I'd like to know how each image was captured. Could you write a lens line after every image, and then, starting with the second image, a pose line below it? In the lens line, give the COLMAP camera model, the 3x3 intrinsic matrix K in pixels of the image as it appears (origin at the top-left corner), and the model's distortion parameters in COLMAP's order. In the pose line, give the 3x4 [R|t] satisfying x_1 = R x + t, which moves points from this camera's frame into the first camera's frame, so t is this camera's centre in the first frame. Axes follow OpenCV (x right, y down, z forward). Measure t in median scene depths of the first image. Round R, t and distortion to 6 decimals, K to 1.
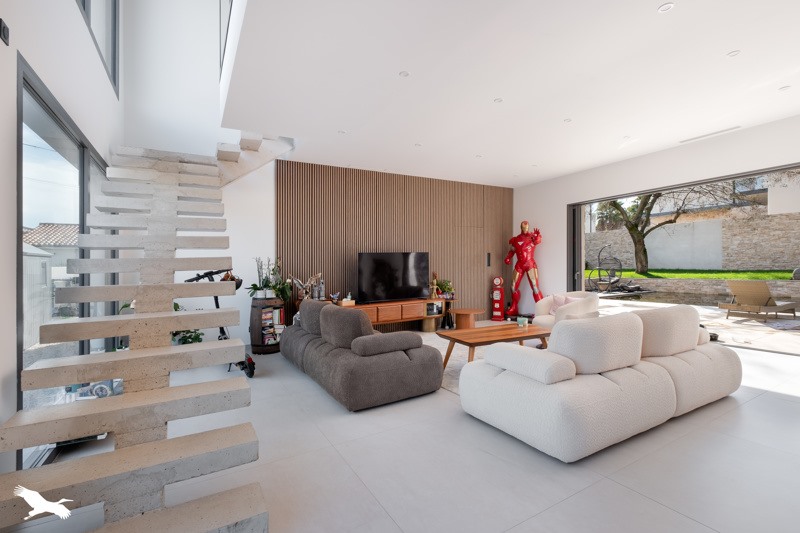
lens RADIAL K [[368.3, 0, 400.0], [0, 368.3, 266.5], [0, 0, 1]] dist [0.000387, 0.000012]
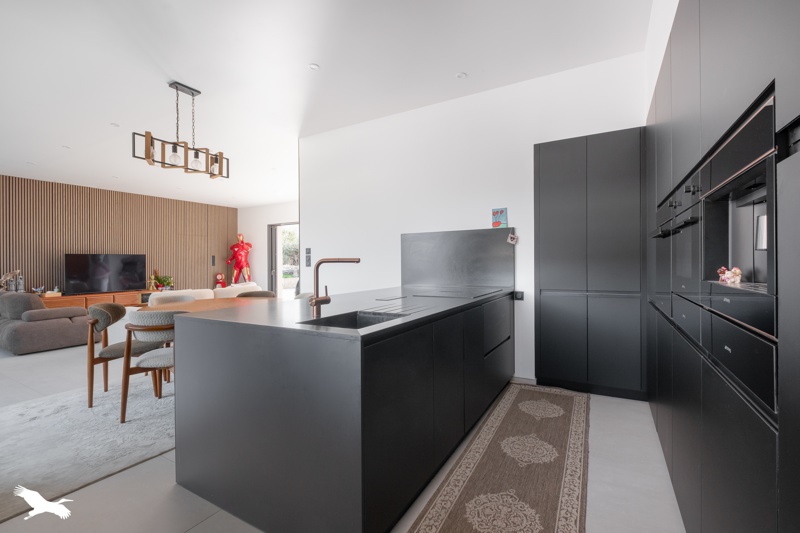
lens RADIAL K [[339.0, 0, 400.0], [0, 339.0, 266.5], [0, 0, 1]] dist [0.000527, -0.000006]
pose [[0.855387, 0.009927, 0.517894, 0.219451], [-0.011763, 0.999931, 0.000262, -0.006855], [-0.517855, -0.006316, 0.855445, -0.470191]]
